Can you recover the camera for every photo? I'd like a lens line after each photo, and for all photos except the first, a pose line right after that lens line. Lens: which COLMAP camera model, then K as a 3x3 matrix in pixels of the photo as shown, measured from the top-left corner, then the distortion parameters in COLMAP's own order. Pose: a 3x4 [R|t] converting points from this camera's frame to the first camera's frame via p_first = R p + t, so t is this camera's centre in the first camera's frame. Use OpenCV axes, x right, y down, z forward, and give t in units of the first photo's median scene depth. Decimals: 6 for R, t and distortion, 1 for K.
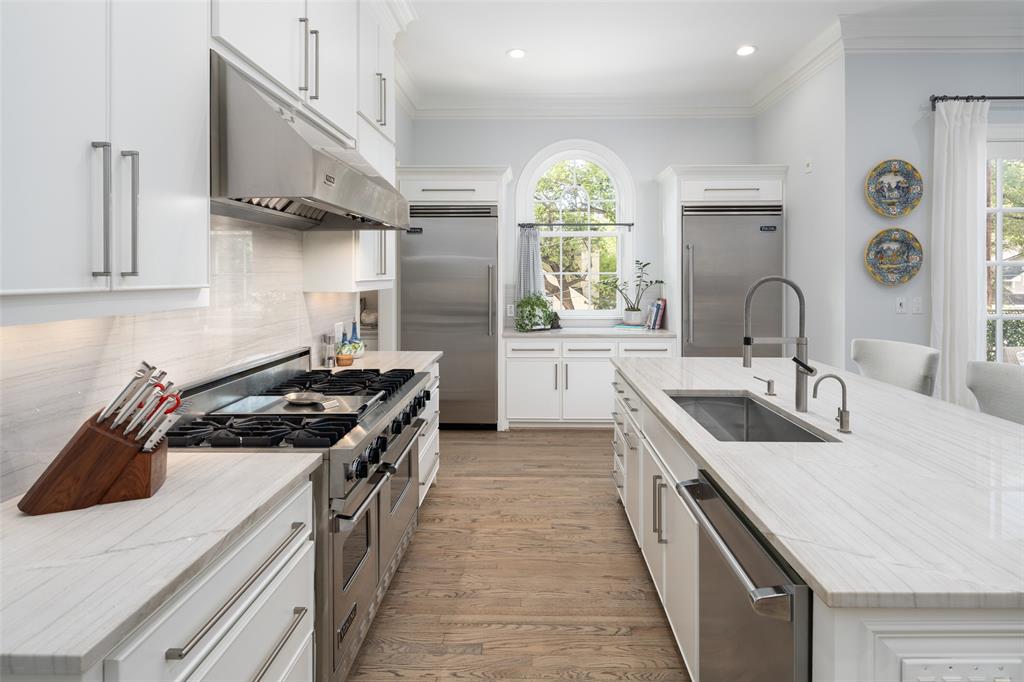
lens RADIAL K [[504.5, 0, 533.0], [0, 504.5, 274.3], [0, 0, 1]] dist [0.008449, -0.004262]
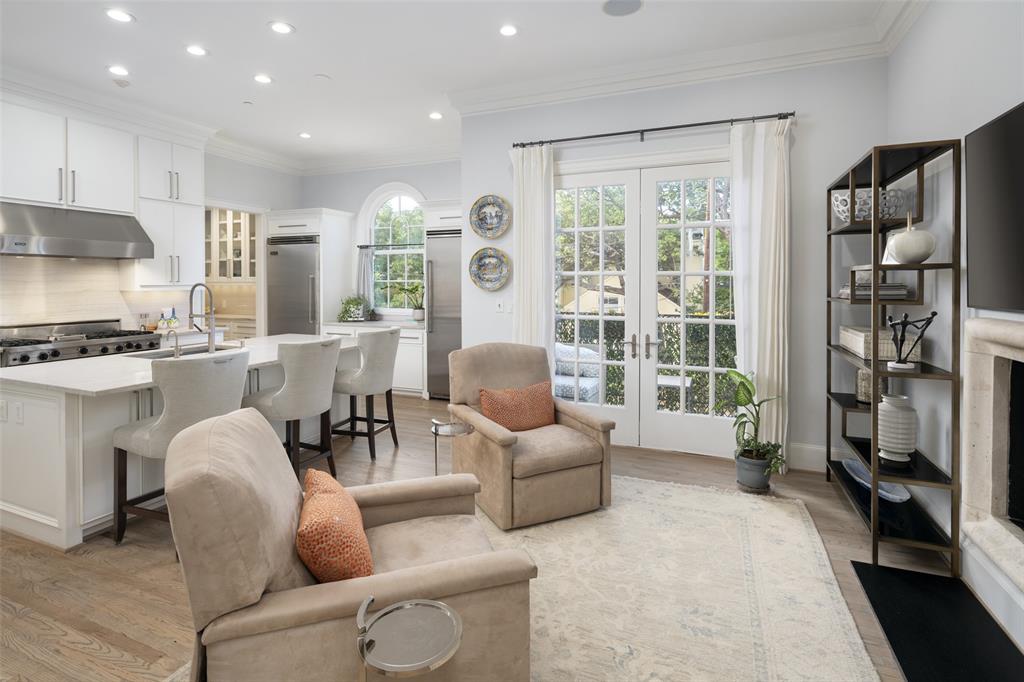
lens RADIAL K [[504.5, 0, 507.3], [0, 504.5, 288.5], [0, 0, 1]] dist [0.008449, -0.004262]
pose [[0.927590, 0.006658, -0.373540, 1.247234], [-0.001601, 0.999903, 0.013847, -0.002585], [0.373596, -0.012246, 0.927511, -0.198130]]
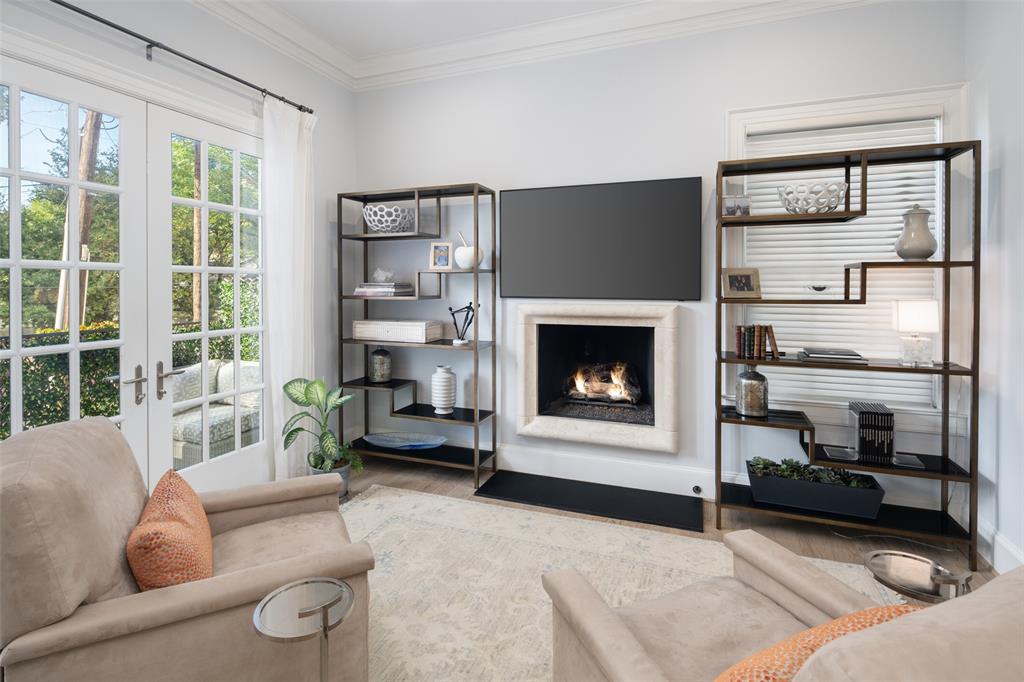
lens RADIAL K [[504.5, 0, 507.6], [0, 504.5, 287.3], [0, 0, 1]] dist [0.008449, -0.004262]
pose [[0.347147, -0.003667, 0.937803, 0.578187], [-0.001189, 0.999990, 0.004350, 0.004208], [-0.937810, -0.002626, 0.347139, 0.255359]]
